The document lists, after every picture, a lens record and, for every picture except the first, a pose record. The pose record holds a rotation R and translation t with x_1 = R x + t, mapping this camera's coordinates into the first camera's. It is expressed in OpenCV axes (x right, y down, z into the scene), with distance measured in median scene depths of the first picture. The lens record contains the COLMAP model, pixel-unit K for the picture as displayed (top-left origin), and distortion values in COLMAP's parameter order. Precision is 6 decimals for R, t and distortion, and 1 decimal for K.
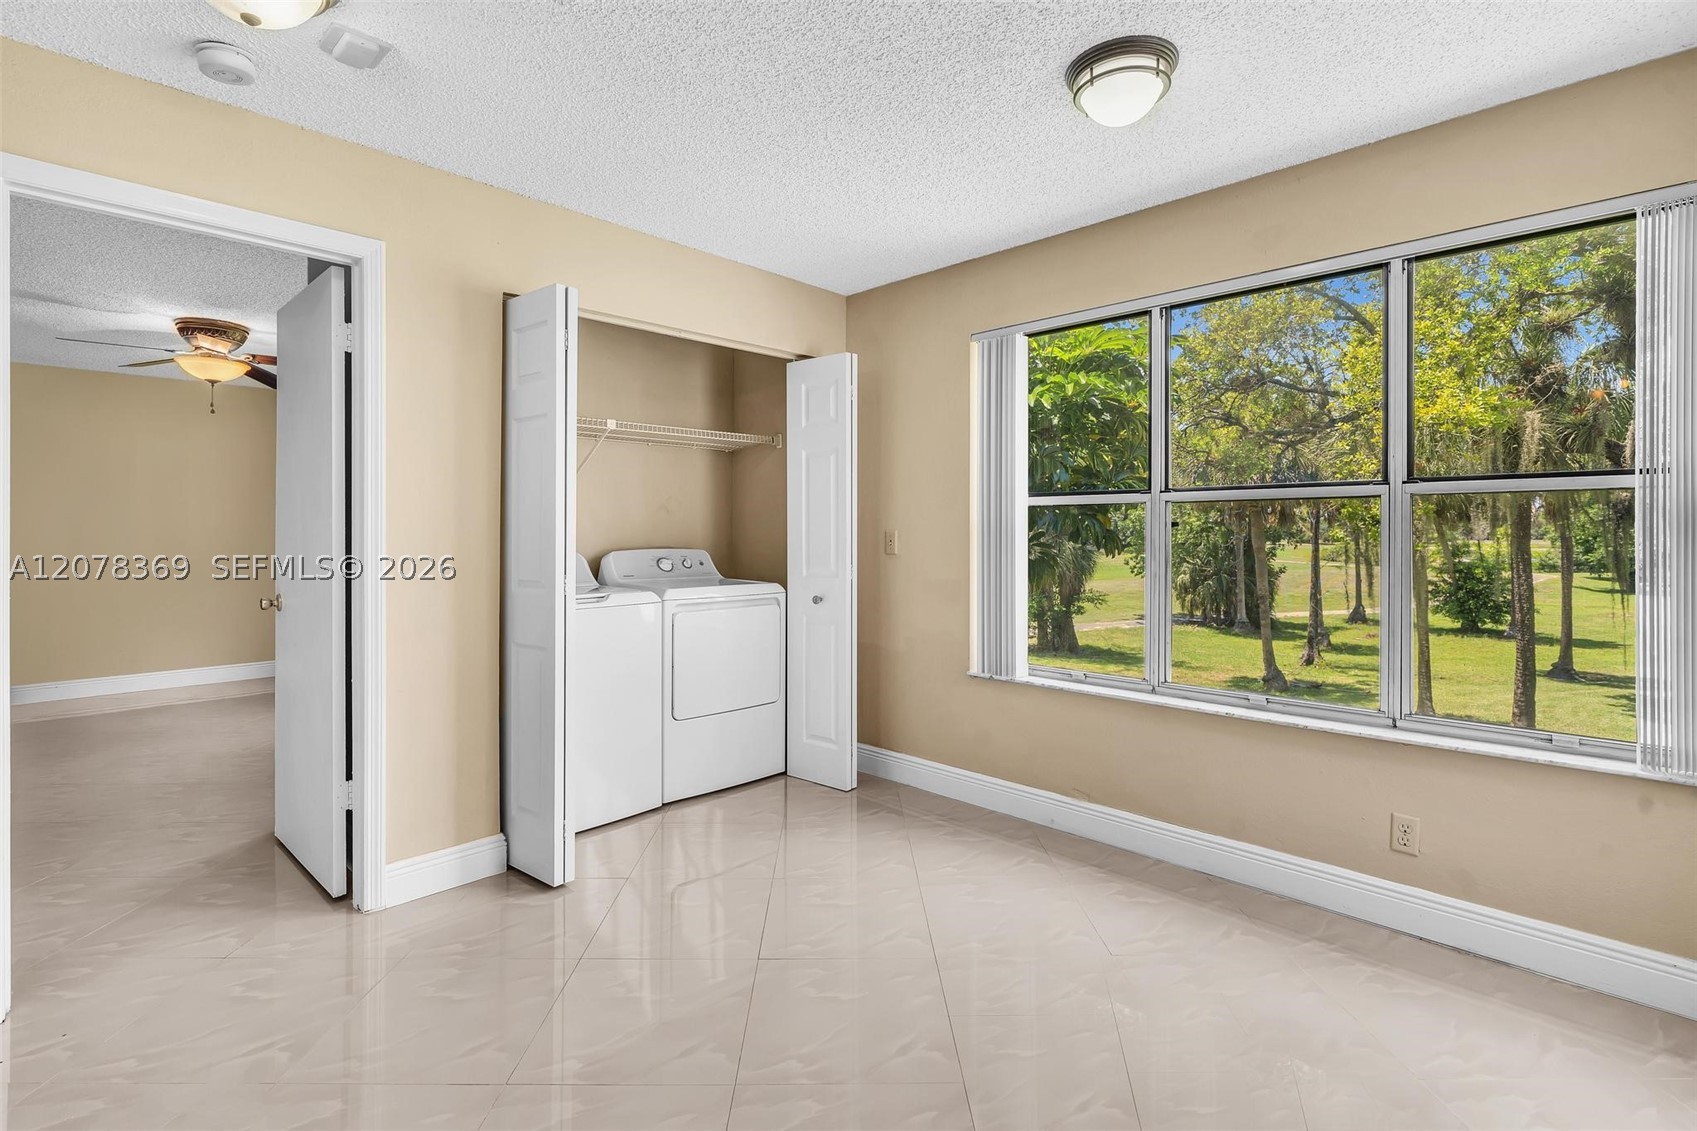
lens RADIAL K [[769.6, 0, 840.2], [0, 769.6, 543.6], [0, 0, 1]] dist [-0.004749, 0.000643]
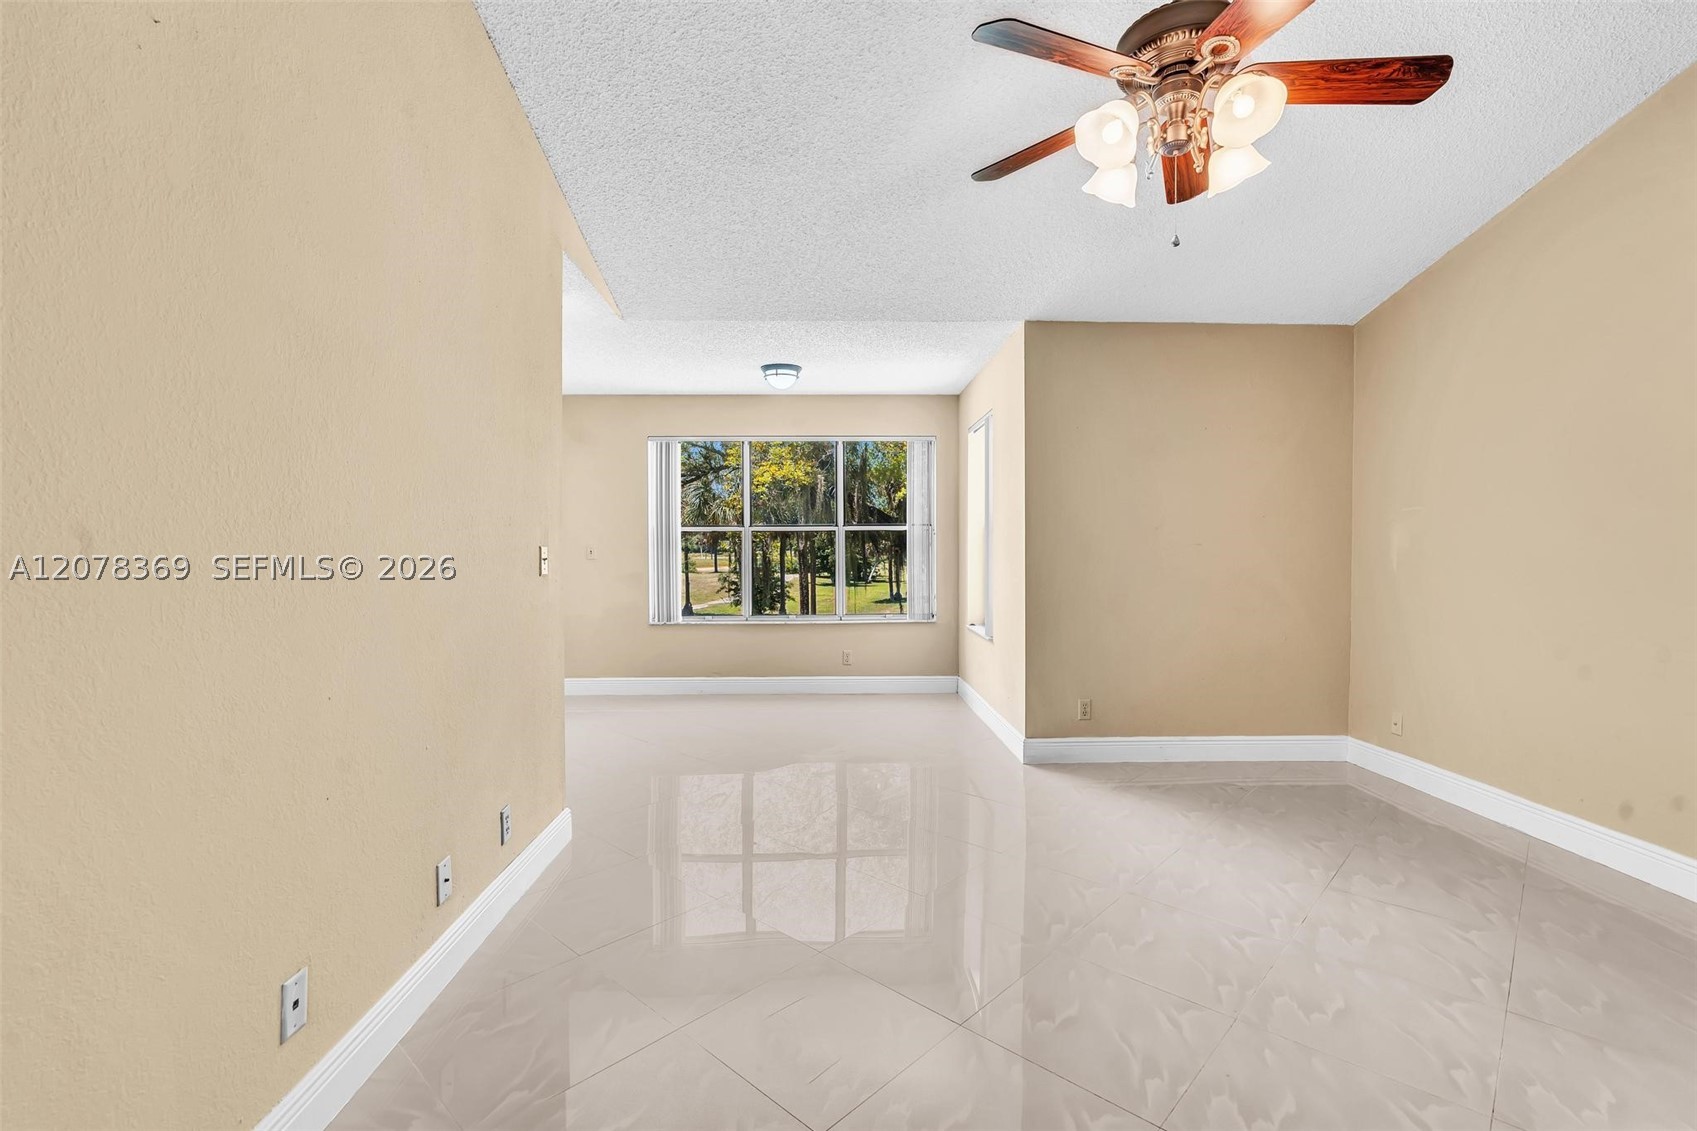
lens RADIAL K [[747.6, 0, 848.5], [0, 747.6, 565.5], [0, 0, 1]] dist [0.031827, 0.000138]
pose [[0.680617, -0.022992, 0.732278, -0.731544], [0.014572, 0.999735, 0.017846, 0.006856], [-0.732494, -0.001475, 0.680771, -0.491016]]
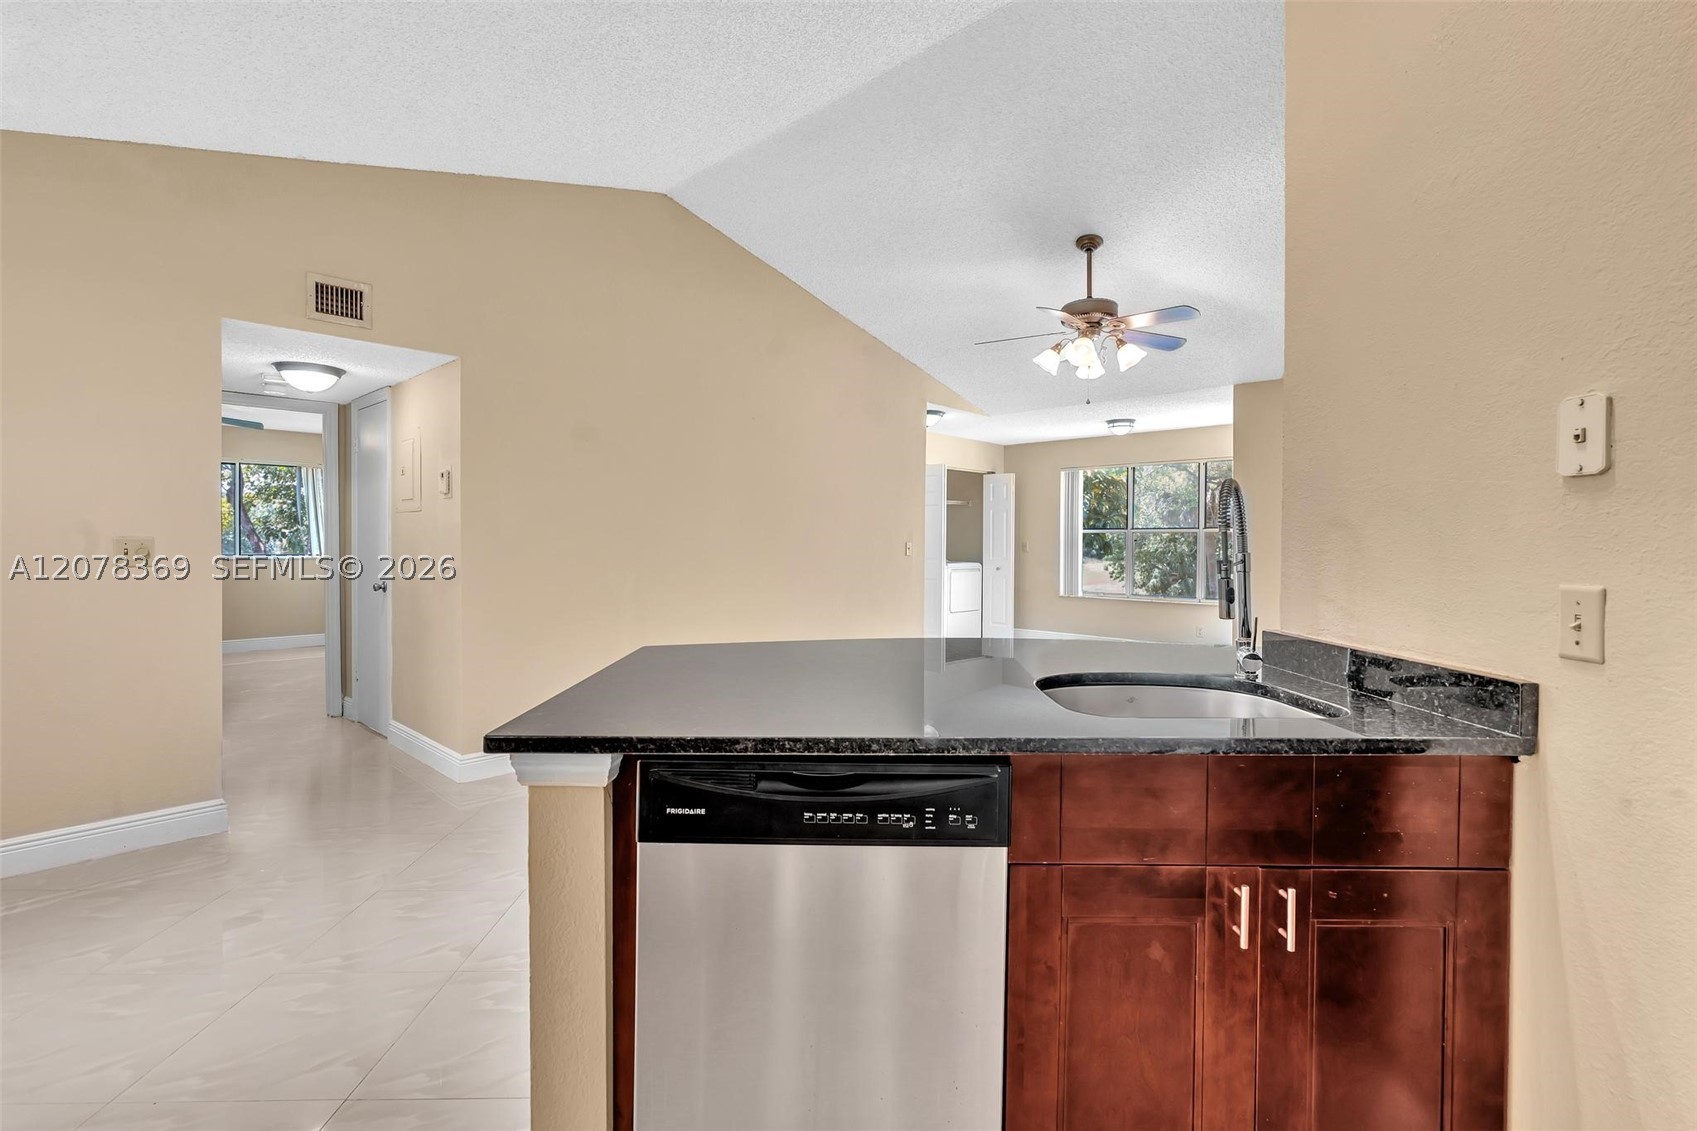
lens RADIAL K [[747.6, 0, 848.5], [0, 747.6, 565.5], [0, 0, 1]] dist [0.031827, 0.000138]
pose [[0.999579, 0.001381, 0.028979, -0.583510], [-0.001858, 0.999863, 0.016456, 0.020559], [-0.028952, -0.016503, 0.999445, -1.440243]]
